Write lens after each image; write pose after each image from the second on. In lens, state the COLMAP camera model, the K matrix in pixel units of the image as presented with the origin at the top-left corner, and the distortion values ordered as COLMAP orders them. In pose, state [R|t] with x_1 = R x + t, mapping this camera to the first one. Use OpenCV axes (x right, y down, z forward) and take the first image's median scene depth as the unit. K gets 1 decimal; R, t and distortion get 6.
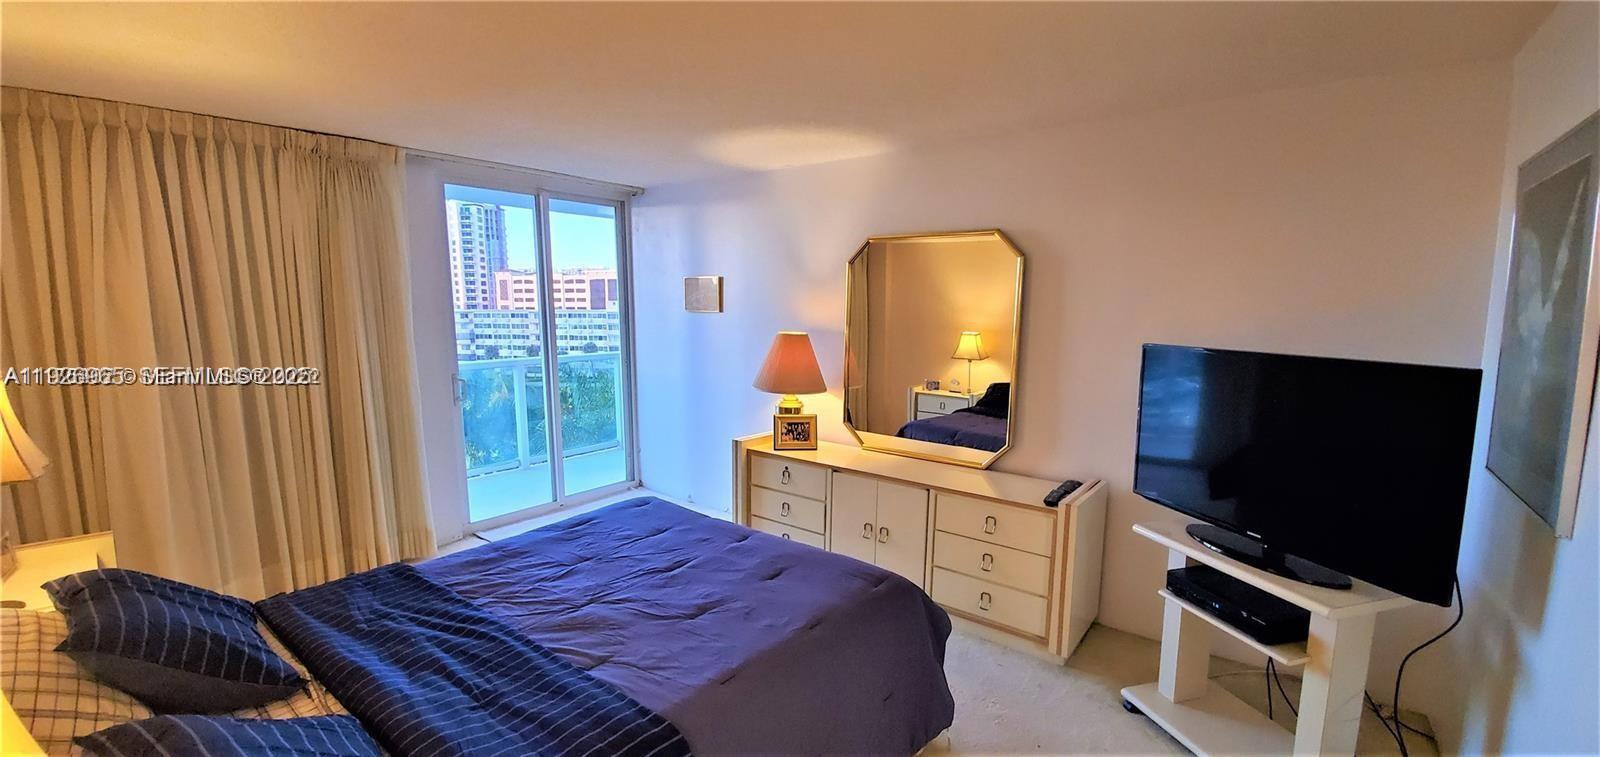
lens RADIAL K [[642.0, 0, 800.0], [0, 642.0, 378.5], [0, 0, 1]] dist [-0.002813, -0.000528]
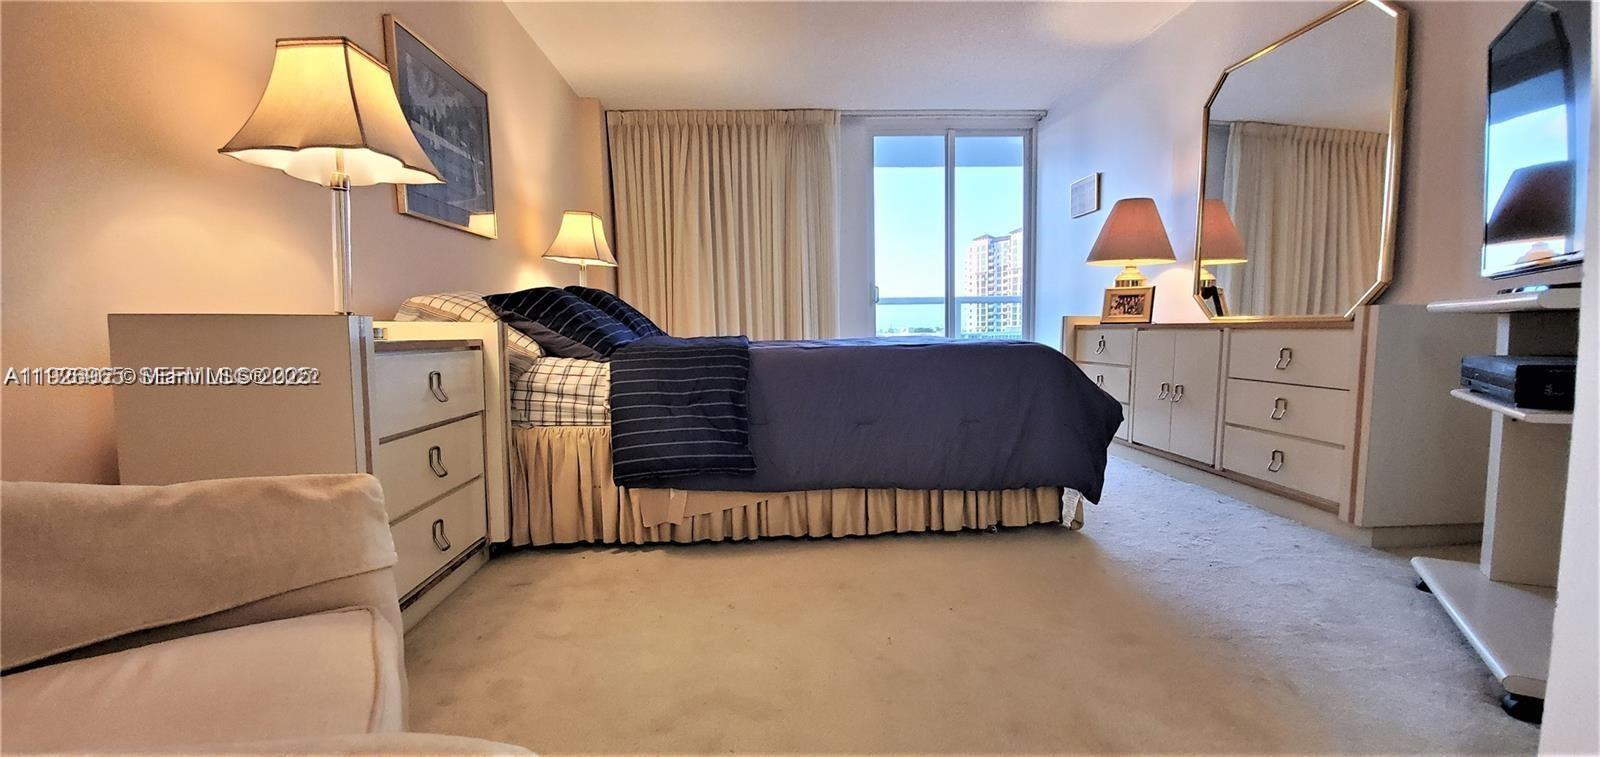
lens RADIAL K [[642.0, 0, 800.0], [0, 642.0, 378.5], [0, 0, 1]] dist [-0.002813, -0.000528]
pose [[0.657875, 0.038199, -0.752158, 0.377249], [-0.072477, 0.997289, -0.012744, 0.233088], [0.749631, 0.062898, 0.658860, 0.057943]]
